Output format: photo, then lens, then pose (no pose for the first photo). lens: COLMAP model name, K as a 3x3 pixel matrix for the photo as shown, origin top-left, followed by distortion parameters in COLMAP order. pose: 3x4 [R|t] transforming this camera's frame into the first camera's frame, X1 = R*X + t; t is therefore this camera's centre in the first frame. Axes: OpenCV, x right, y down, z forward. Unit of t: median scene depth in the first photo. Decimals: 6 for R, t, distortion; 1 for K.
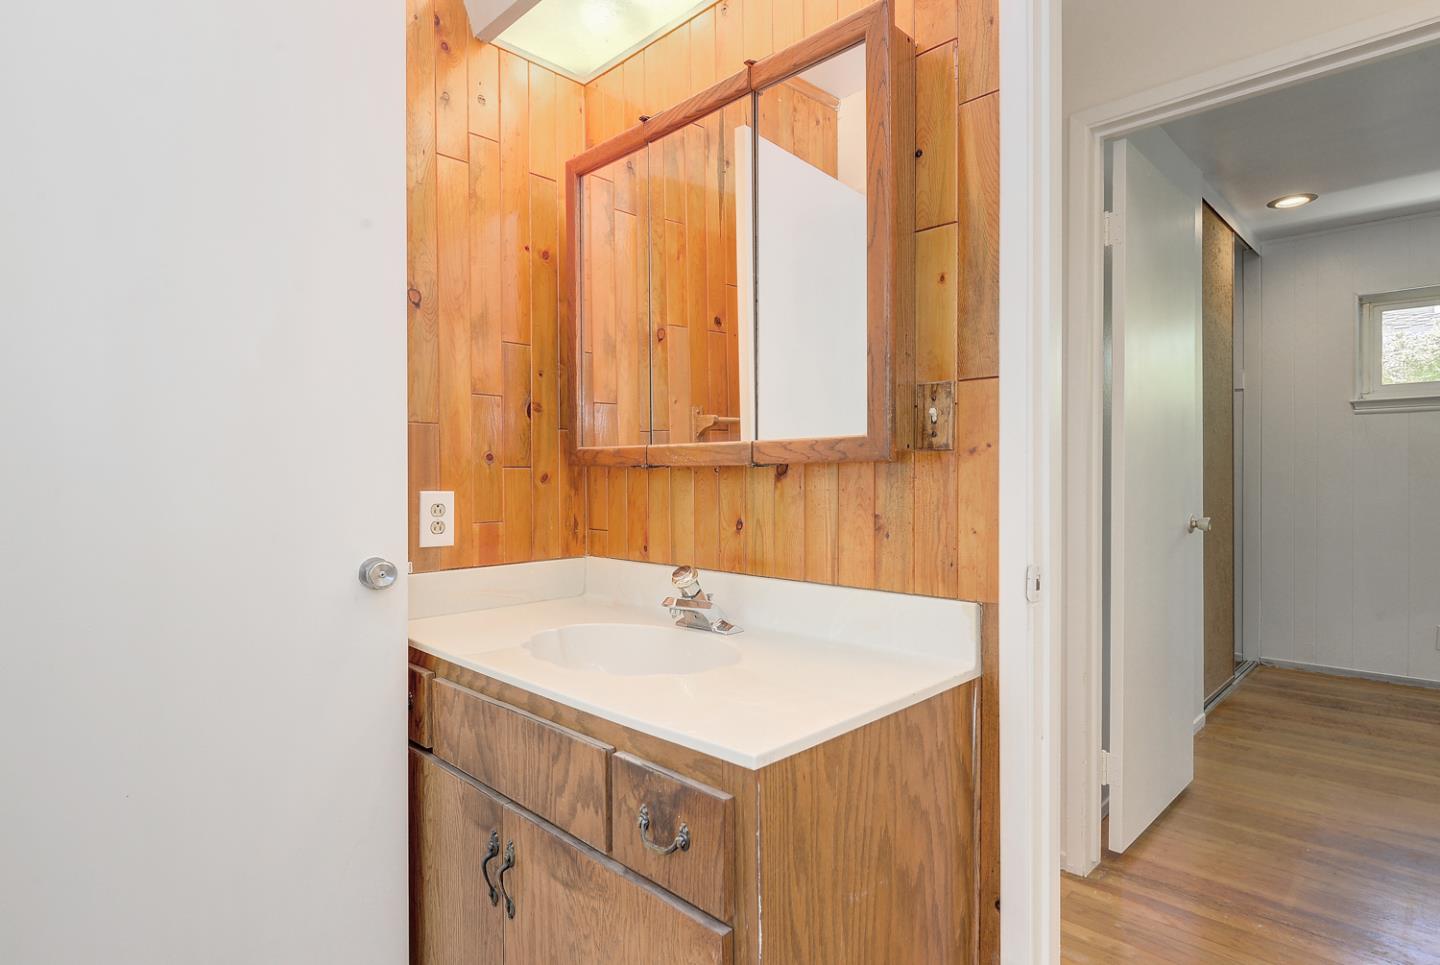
lens RADIAL K [[751.4, 0, 718.2], [0, 751.4, 476.1], [0, 0, 1]] dist [-0.000121, 0.000331]
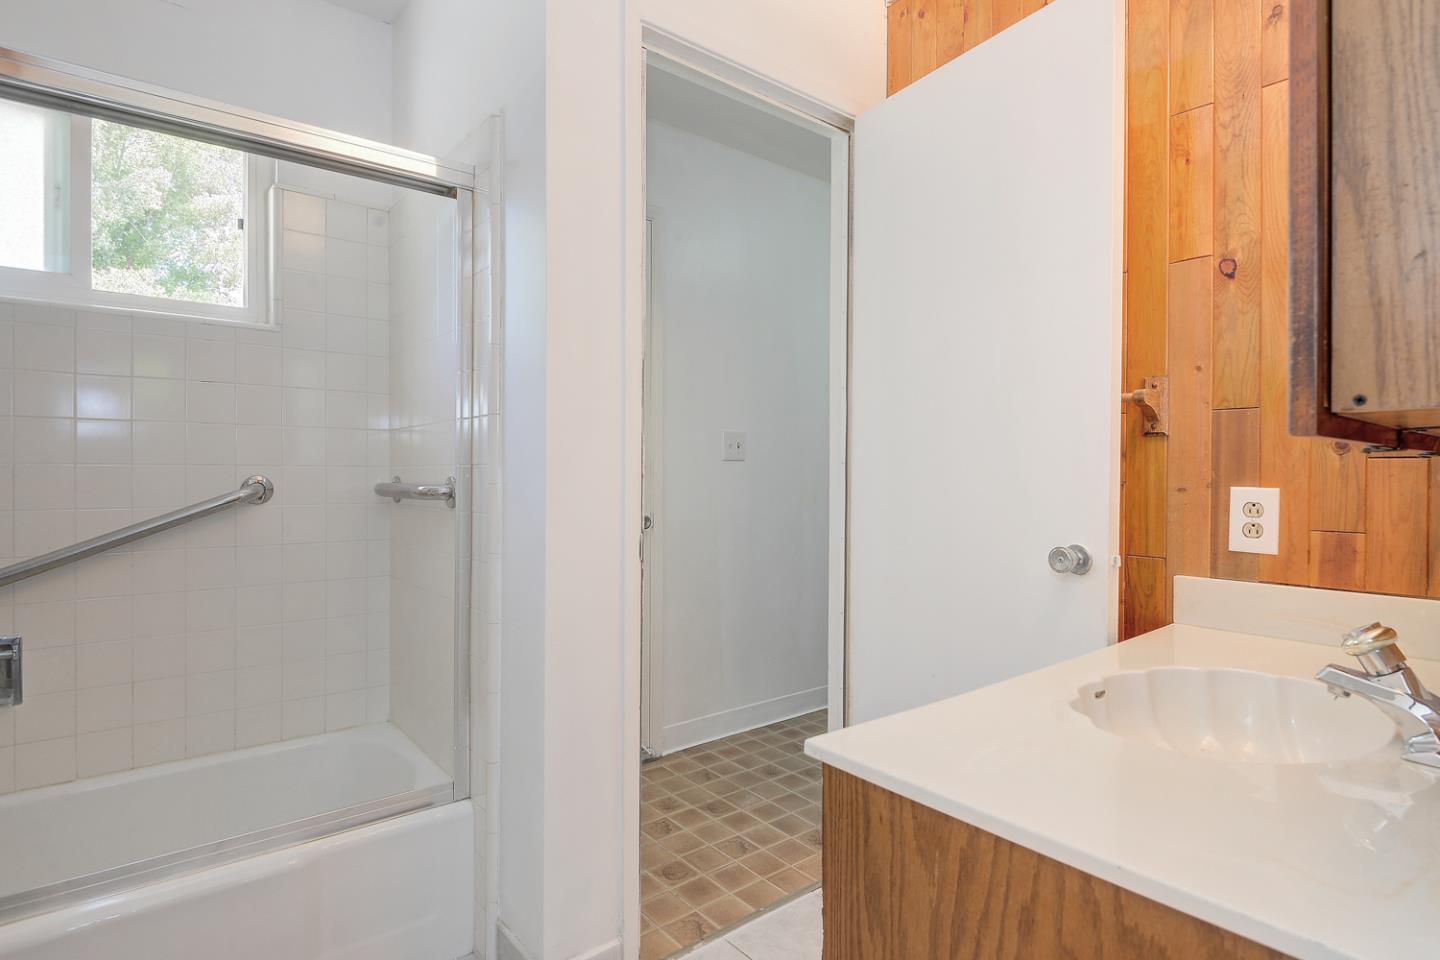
lens RADIAL K [[764.1, 0, 728.5], [0, 764.1, 473.9], [0, 0, 1]] dist [-0.018515, -0.000683]
pose [[-0.100662, 0.014084, -0.994821, 0.826012], [-0.013602, 0.999787, 0.015531, -0.000770], [0.994828, 0.015094, -0.100448, 0.763558]]
